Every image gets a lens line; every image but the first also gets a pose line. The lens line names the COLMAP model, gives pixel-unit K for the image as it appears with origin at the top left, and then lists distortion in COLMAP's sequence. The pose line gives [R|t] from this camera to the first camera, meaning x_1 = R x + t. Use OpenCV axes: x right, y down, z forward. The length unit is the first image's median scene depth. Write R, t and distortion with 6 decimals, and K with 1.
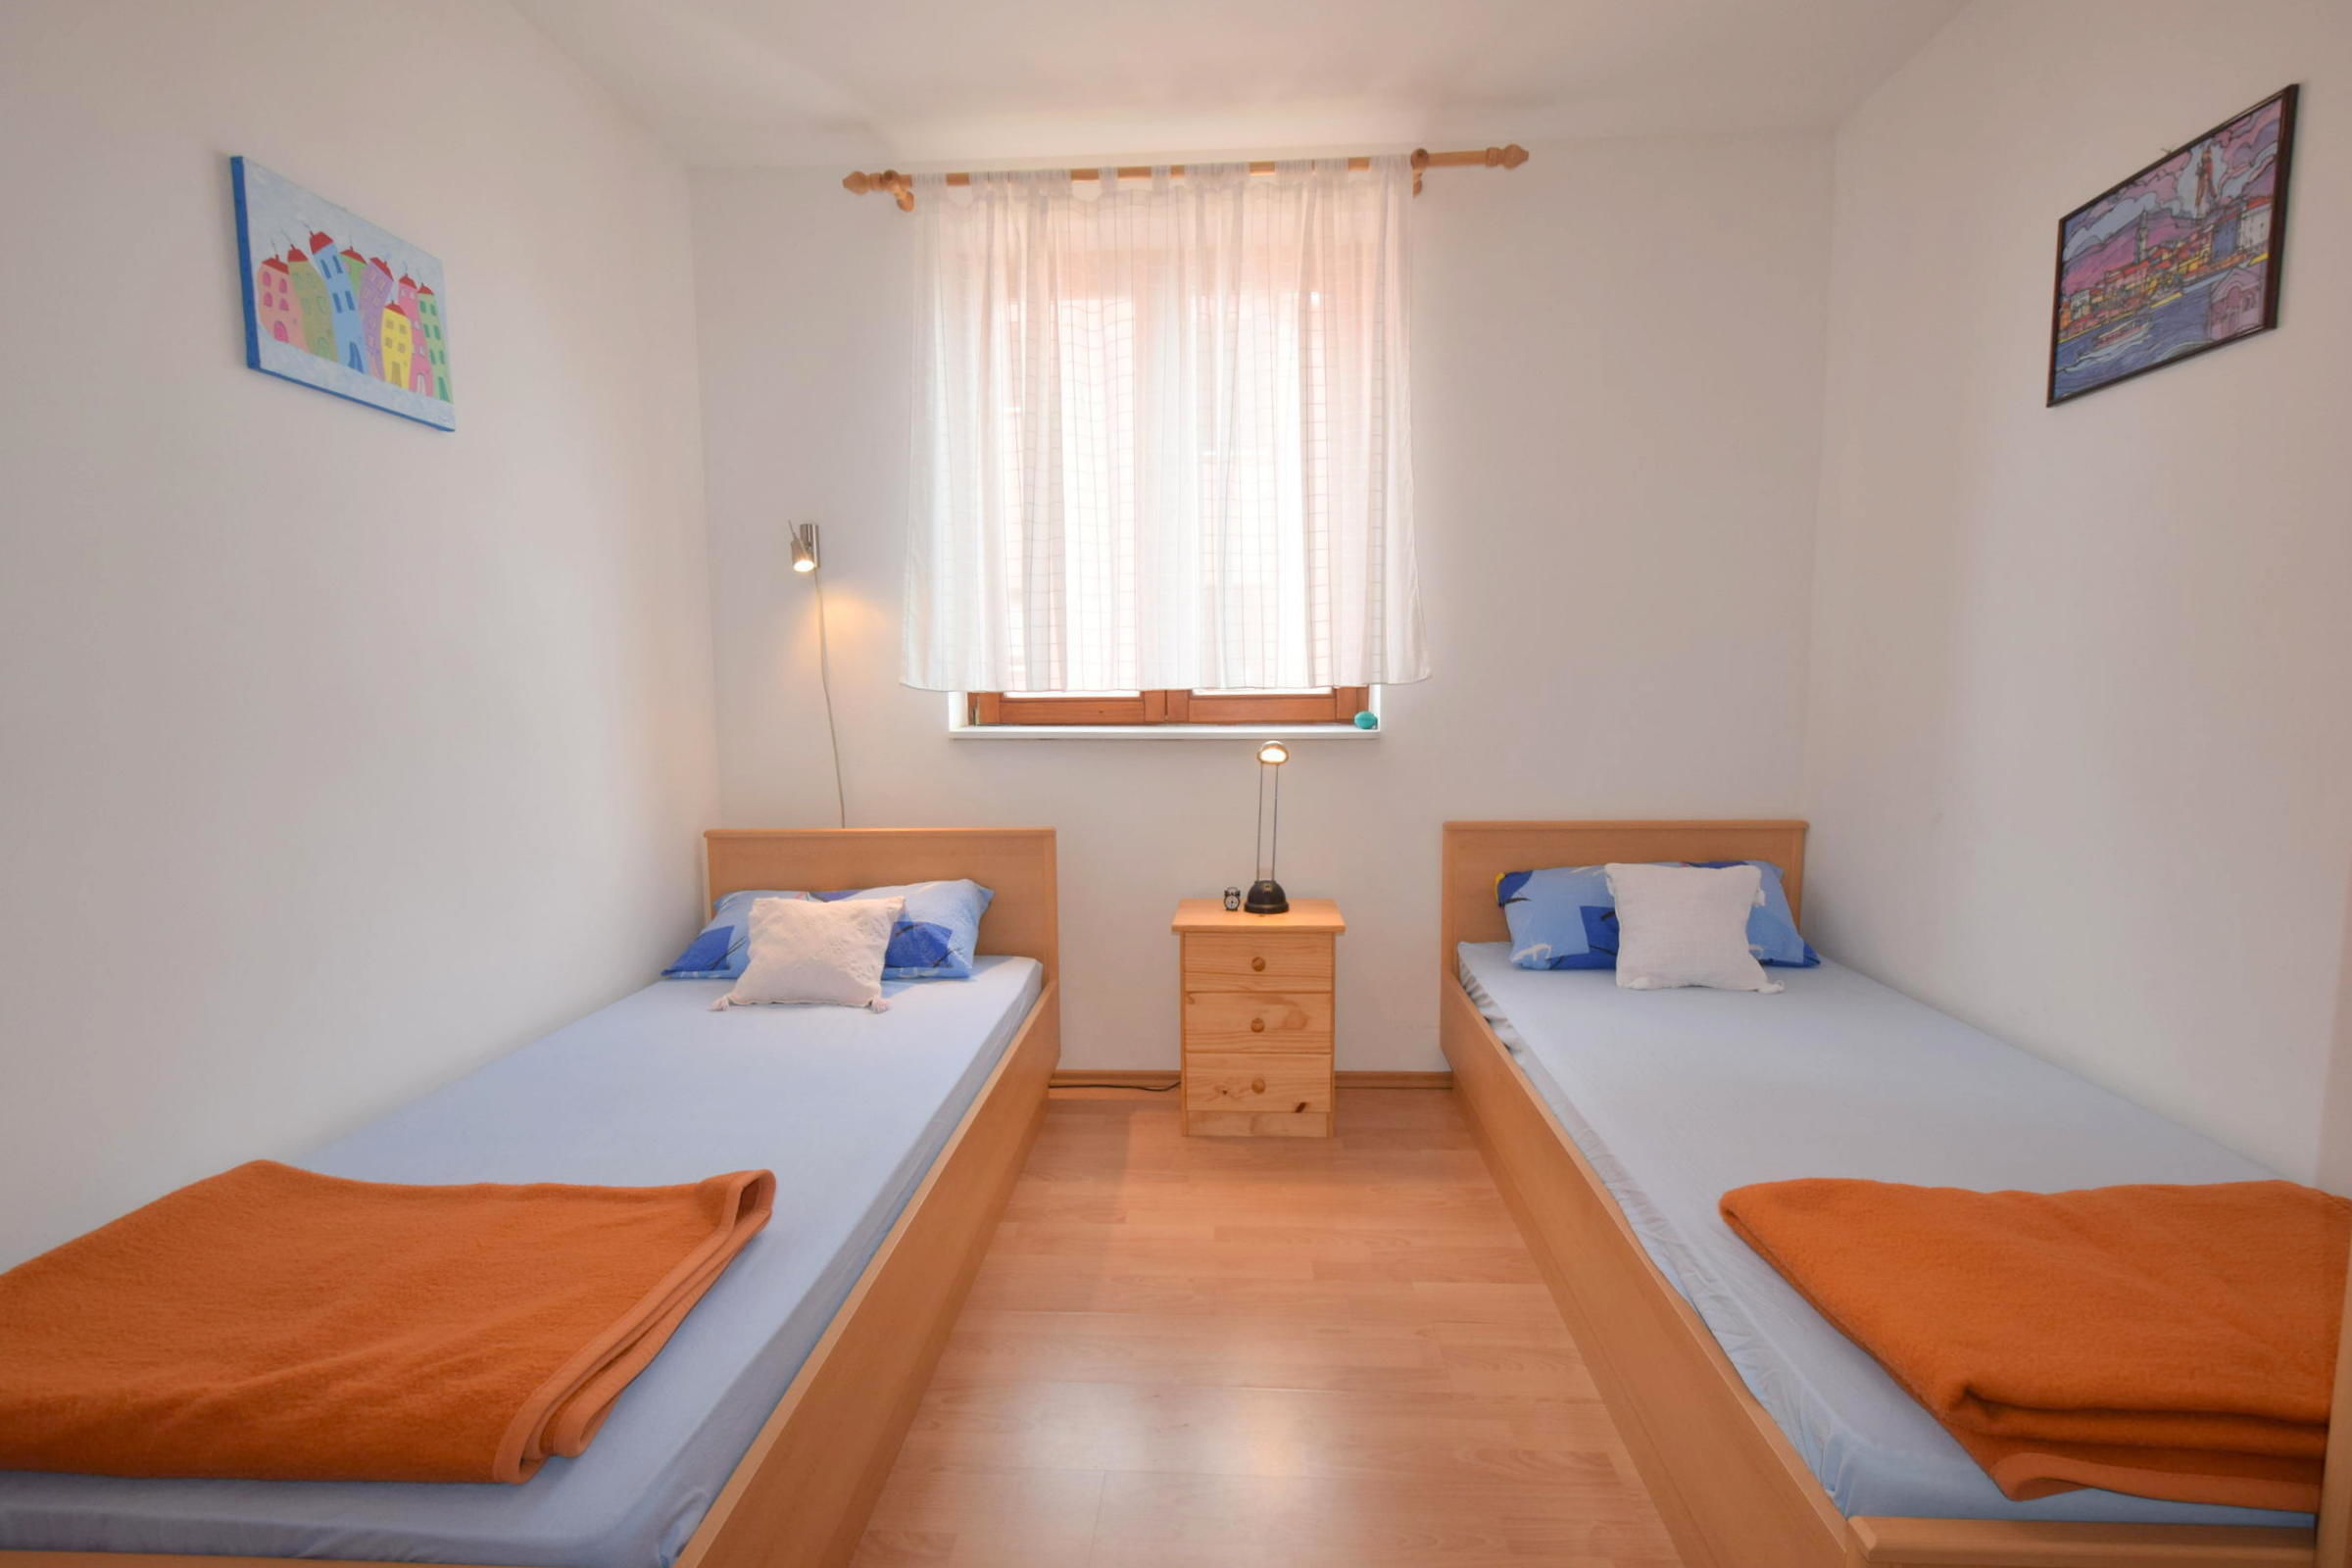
lens RADIAL K [[1074.4, 0, 1210.0], [0, 1074.4, 810.4], [0, 0, 1]] dist [0.009897, -0.012173]
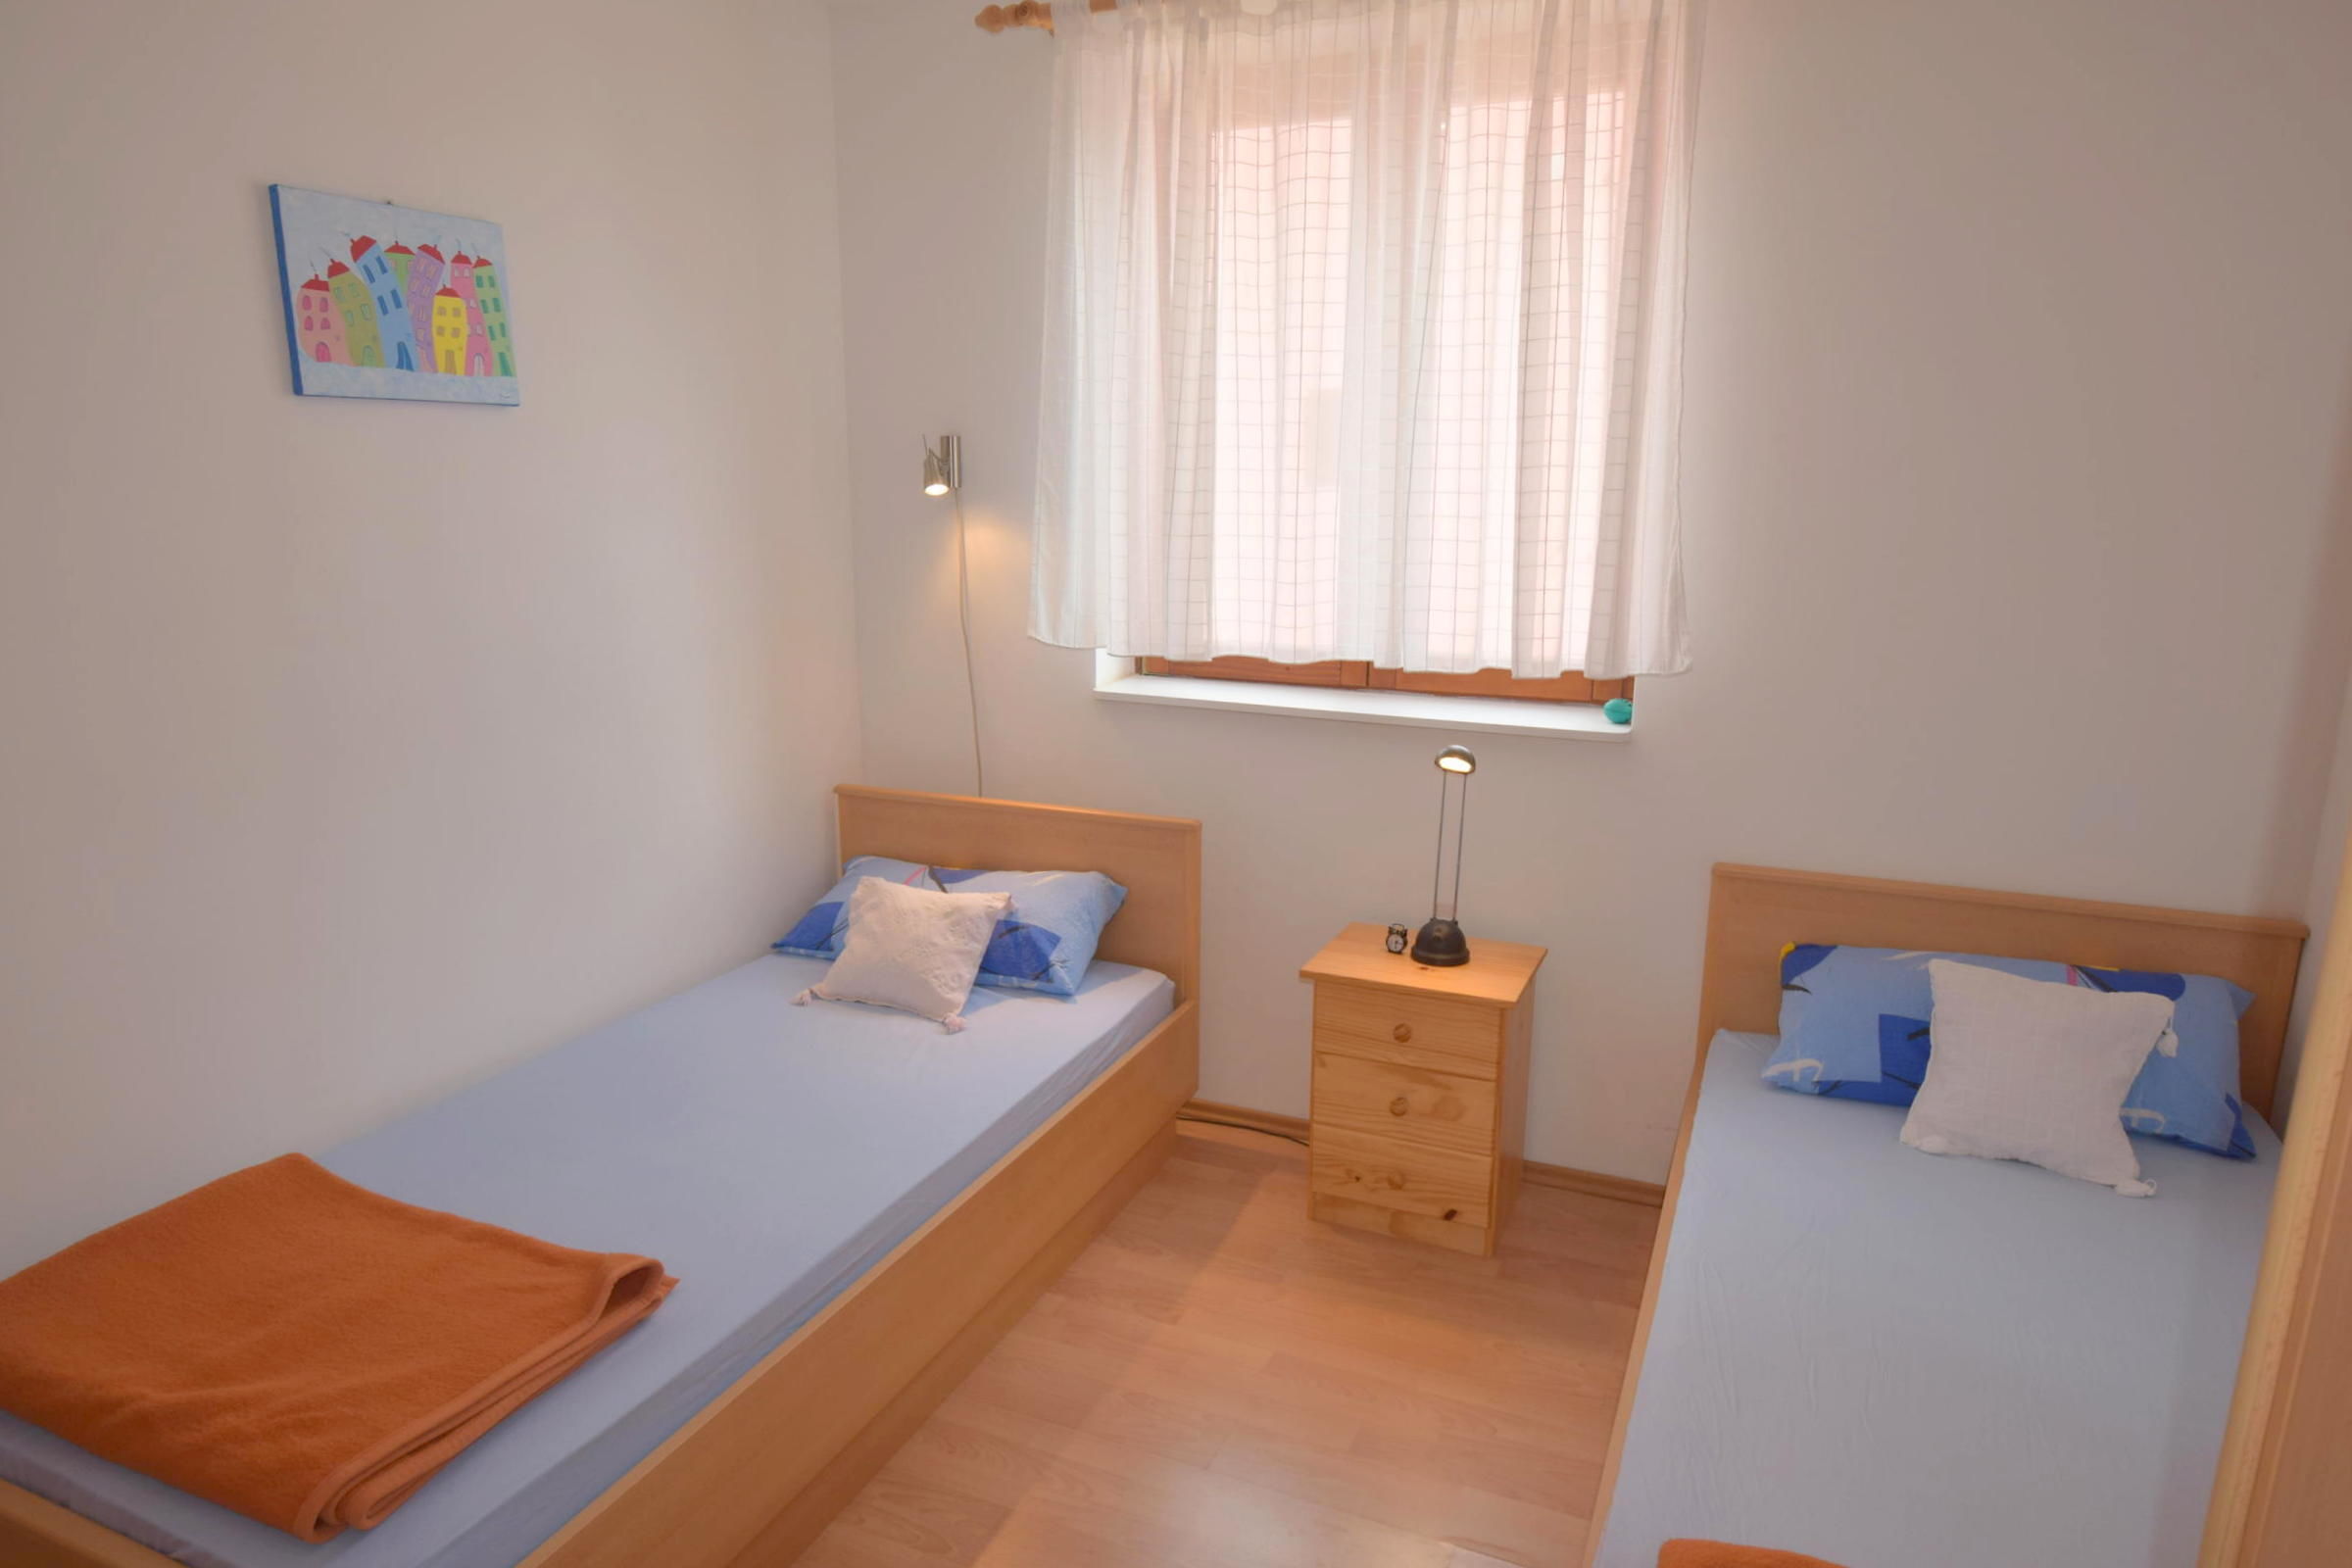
lens RADIAL K [[1432.6, 0, 1226.8], [0, 1432.6, 805.1], [0, 0, 1]] dist [0.002987, -0.015479]
pose [[0.935407, 0.097567, -0.339844, 0.264715], [-0.055058, 0.989643, 0.132575, -0.153640], [0.349259, -0.105301, 0.931091, -0.000971]]
